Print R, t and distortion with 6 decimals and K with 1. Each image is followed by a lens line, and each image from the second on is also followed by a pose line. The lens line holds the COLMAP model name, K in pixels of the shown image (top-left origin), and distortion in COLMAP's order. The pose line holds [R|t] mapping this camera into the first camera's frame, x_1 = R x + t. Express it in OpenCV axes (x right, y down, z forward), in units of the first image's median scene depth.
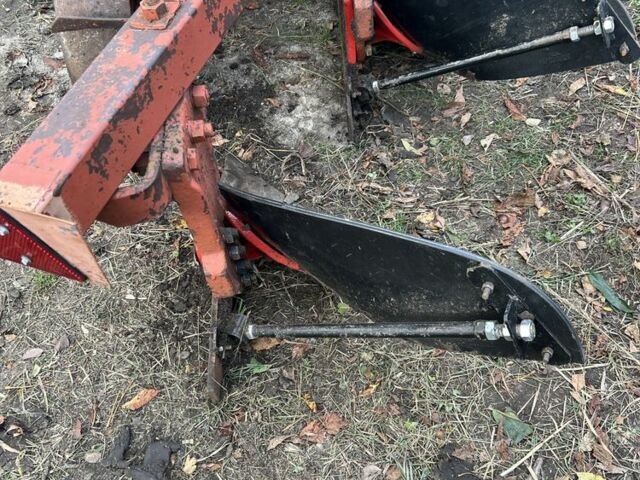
lens RADIAL K [[616.6, 0, 319.0], [0, 616.6, 249.7], [0, 0, 1]] dist [0.008399, -0.009041]
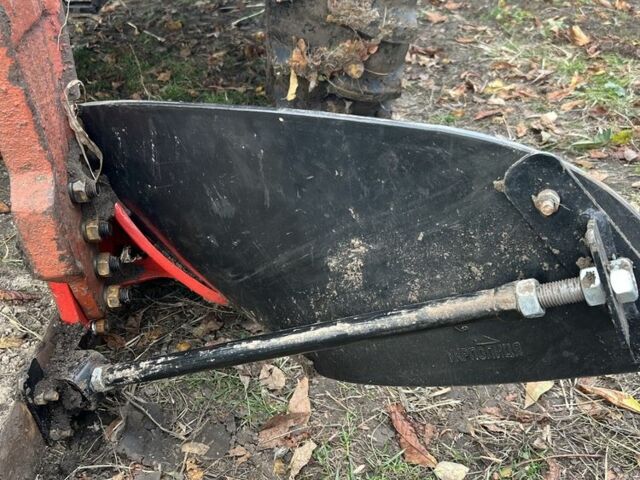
lens RADIAL K [[616.6, 0, 319.0], [0, 616.6, 249.7], [0, 0, 1]] dist [0.008399, -0.009041]
pose [[0.997422, 0.041889, 0.058268, 0.236499], [-0.020226, 0.943134, -0.331796, -0.223567], [-0.068853, 0.329762, 0.941550, 0.580176]]
